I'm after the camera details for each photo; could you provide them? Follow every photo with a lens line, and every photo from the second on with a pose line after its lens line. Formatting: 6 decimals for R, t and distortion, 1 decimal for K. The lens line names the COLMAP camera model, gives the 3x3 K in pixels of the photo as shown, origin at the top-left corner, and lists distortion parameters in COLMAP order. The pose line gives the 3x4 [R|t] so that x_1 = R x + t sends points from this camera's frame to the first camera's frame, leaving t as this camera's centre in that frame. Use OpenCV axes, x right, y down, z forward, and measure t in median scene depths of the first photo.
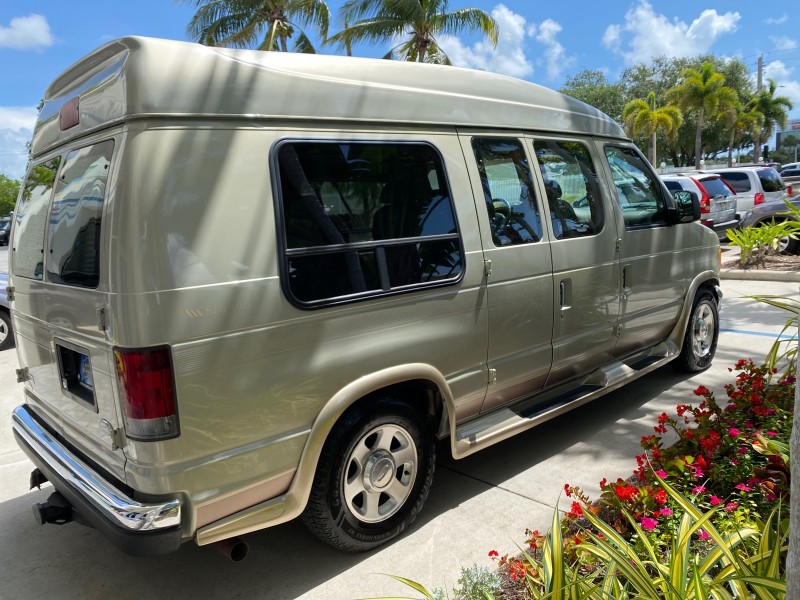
lens RADIAL K [[618.5, 0, 398.0], [0, 618.5, 299.6], [0, 0, 1]] dist [0.004519, -0.002781]
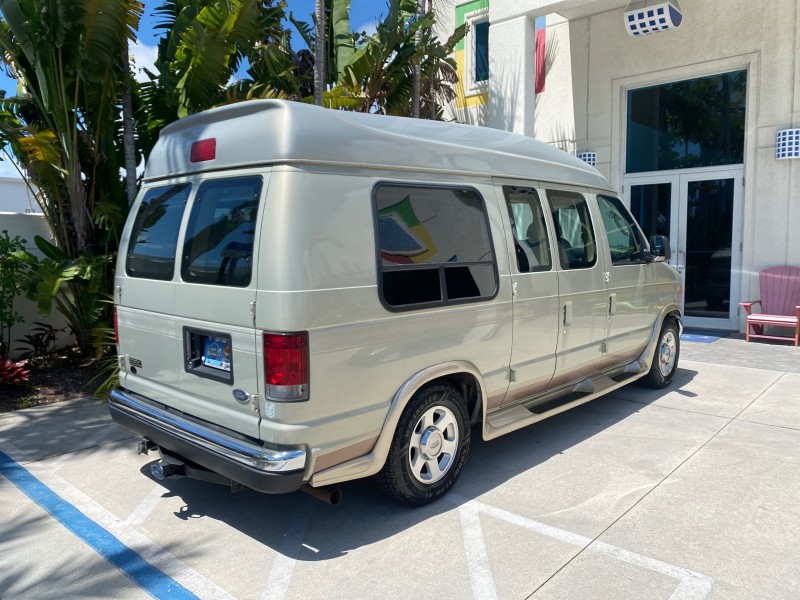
lens RADIAL K [[617.1, 0, 399.6], [0, 617.1, 298.7], [0, 0, 1]] dist [0.006061, -0.001088]
pose [[0.996497, 0.042684, 0.071917, -0.212932], [-0.038953, 0.997860, -0.052512, 0.052634], [-0.074005, 0.049527, 0.996027, -0.281797]]
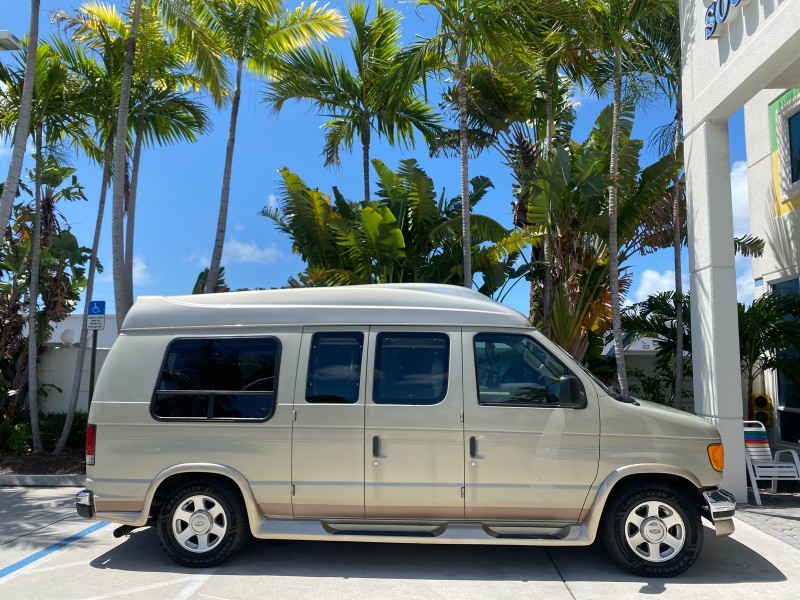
lens RADIAL K [[617.1, 0, 399.6], [0, 617.1, 298.7], [0, 0, 1]] dist [0.006061, -0.001088]
pose [[0.668541, -0.021120, -0.743375, 1.764204], [-0.145925, 0.976438, -0.158978, -0.156444], [0.729218, 0.214760, 0.649707, 0.149540]]
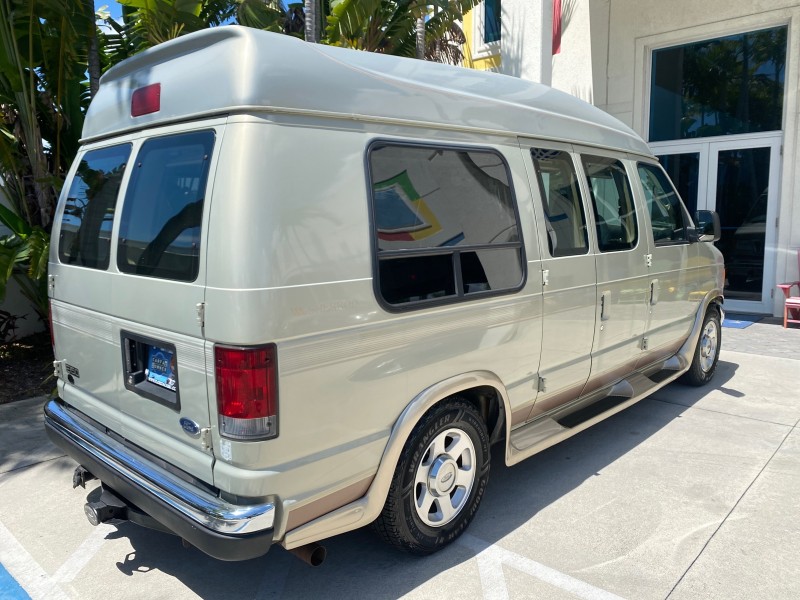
lens RADIAL K [[617.1, 0, 399.6], [0, 617.1, 298.7], [0, 0, 1]] dist [0.006061, -0.001088]
pose [[0.996837, 0.039521, 0.068951, -0.192333], [-0.038777, 0.999175, -0.012086, 0.005699], [-0.069372, 0.009374, 0.997547, 0.010344]]
